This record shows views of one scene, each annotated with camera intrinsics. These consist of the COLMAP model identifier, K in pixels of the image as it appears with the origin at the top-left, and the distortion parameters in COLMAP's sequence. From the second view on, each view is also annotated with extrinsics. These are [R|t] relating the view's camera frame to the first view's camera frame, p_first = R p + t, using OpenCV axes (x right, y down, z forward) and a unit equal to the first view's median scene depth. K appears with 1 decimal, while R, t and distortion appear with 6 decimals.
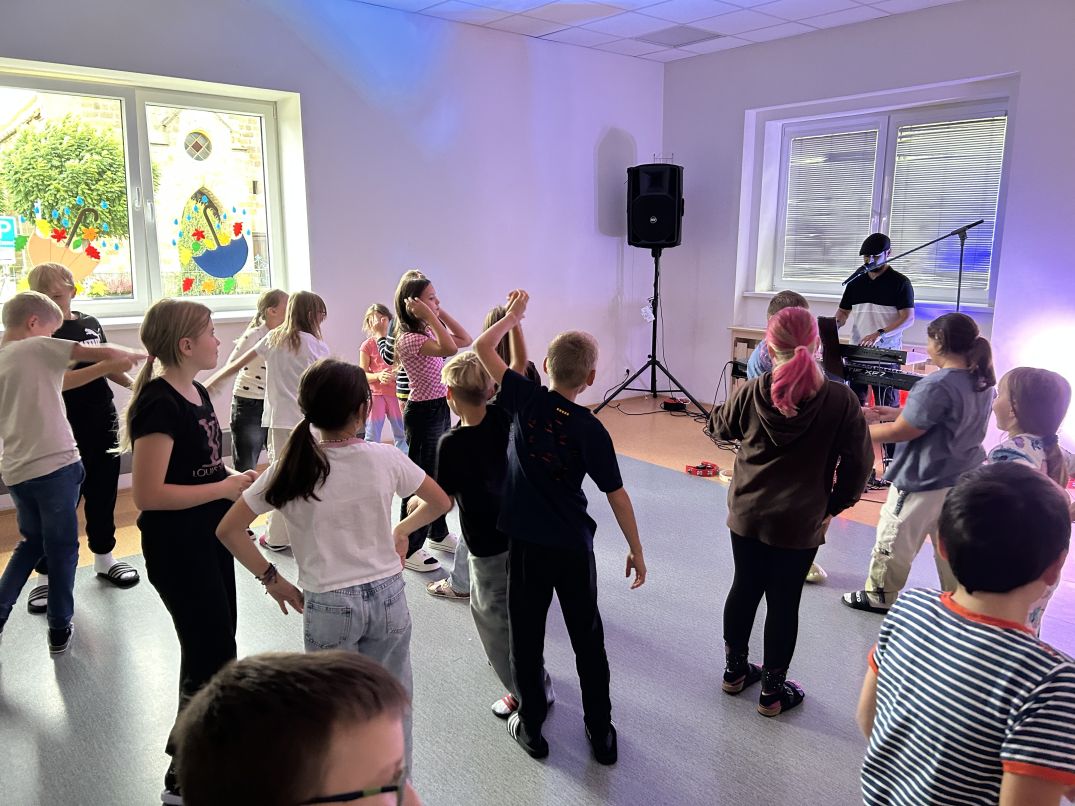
lens RADIAL K [[798.1, 0, 526.8], [0, 798.1, 399.8], [0, 0, 1]] dist [0.045373, -0.062252]
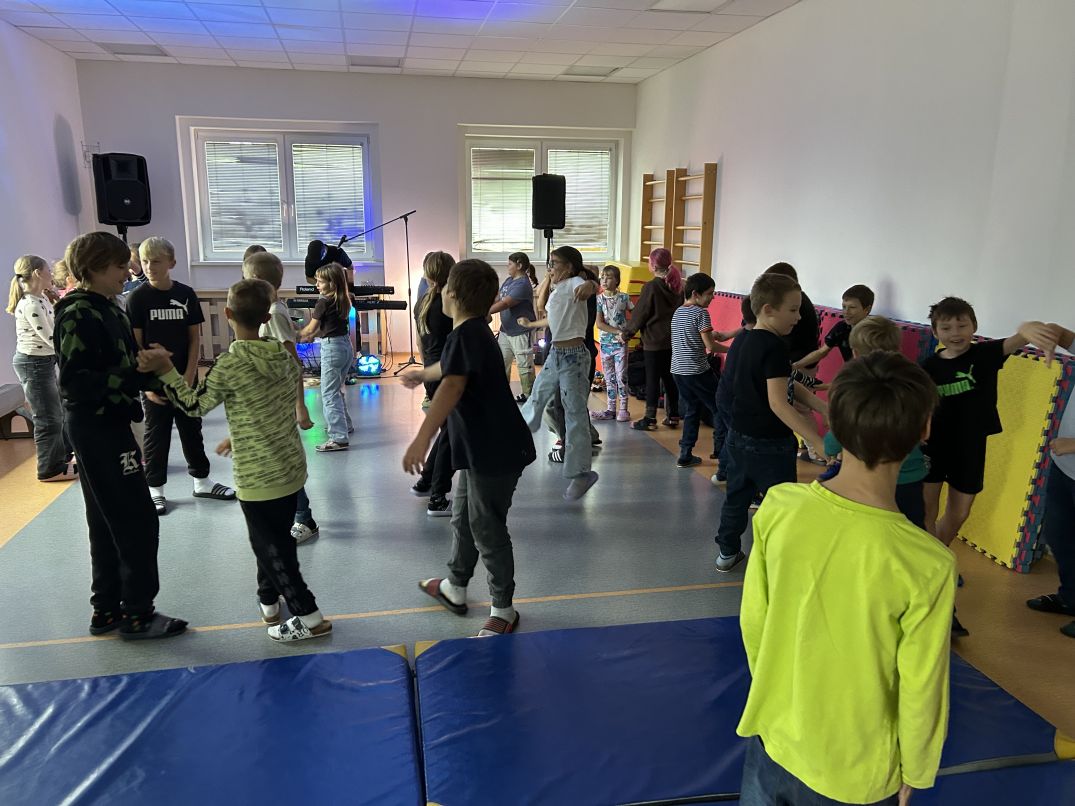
lens RADIAL K [[798.1, 0, 531.9], [0, 798.1, 409.2], [0, 0, 1]] dist [0.045373, -0.062252]
pose [[0.495156, -0.191679, 0.847396, -0.605142], [0.165134, 0.978342, 0.124807, 0.022441], [-0.852966, 0.078135, 0.516085, -0.084836]]
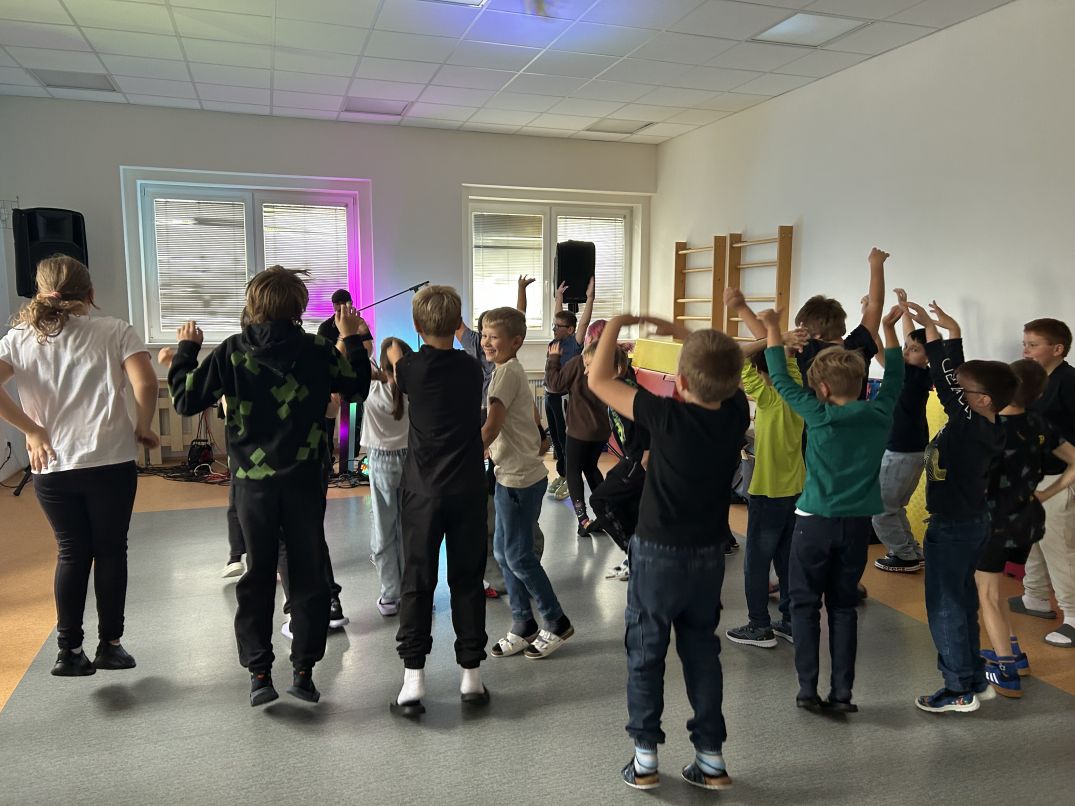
lens RADIAL K [[798.1, 0, 539.9], [0, 798.1, 418.7], [0, 0, 1]] dist [0.045373, -0.062252]
pose [[0.378438, -0.125033, 0.917143, -0.499326], [0.178353, 0.982117, 0.060297, -0.014109], [-0.908281, 0.140757, 0.393970, 0.166314]]
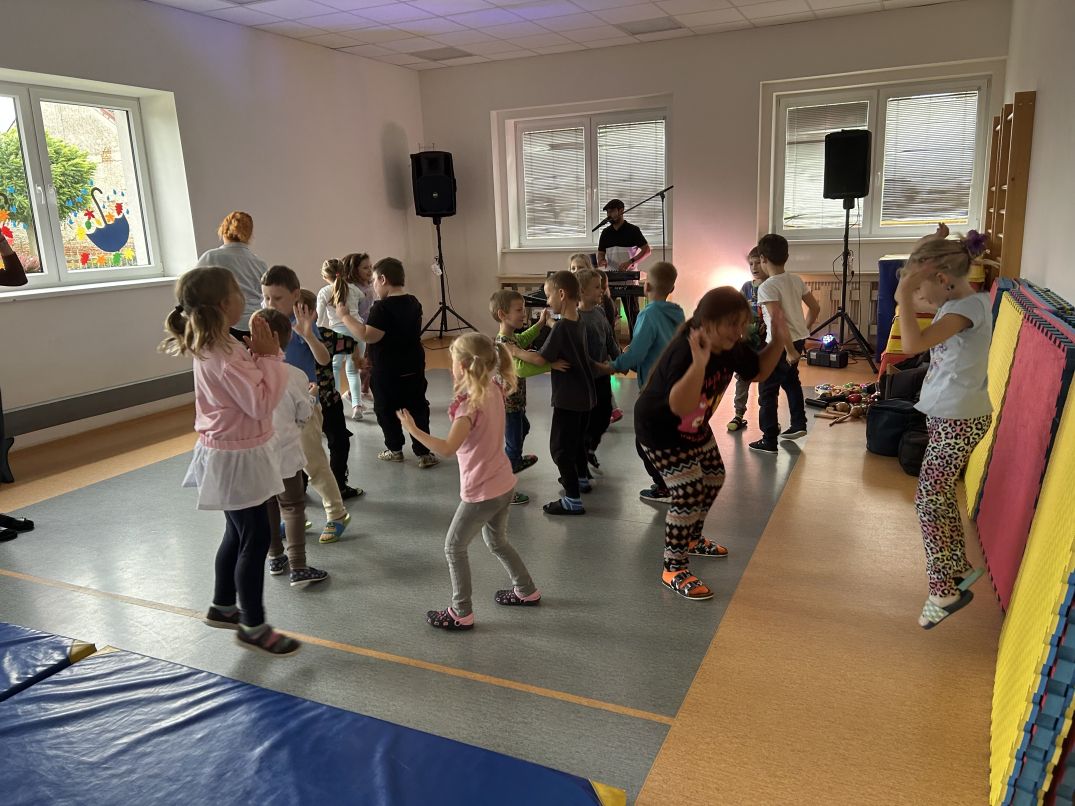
lens RADIAL K [[798.1, 0, 545.2], [0, 798.1, 406.4], [0, 0, 1]] dist [0.045373, -0.062252]
pose [[0.899346, -0.134669, 0.415983, -0.266288], [0.124230, 0.990879, 0.052202, 0.067451], [-0.419219, 0.004730, 0.907873, -0.244012]]
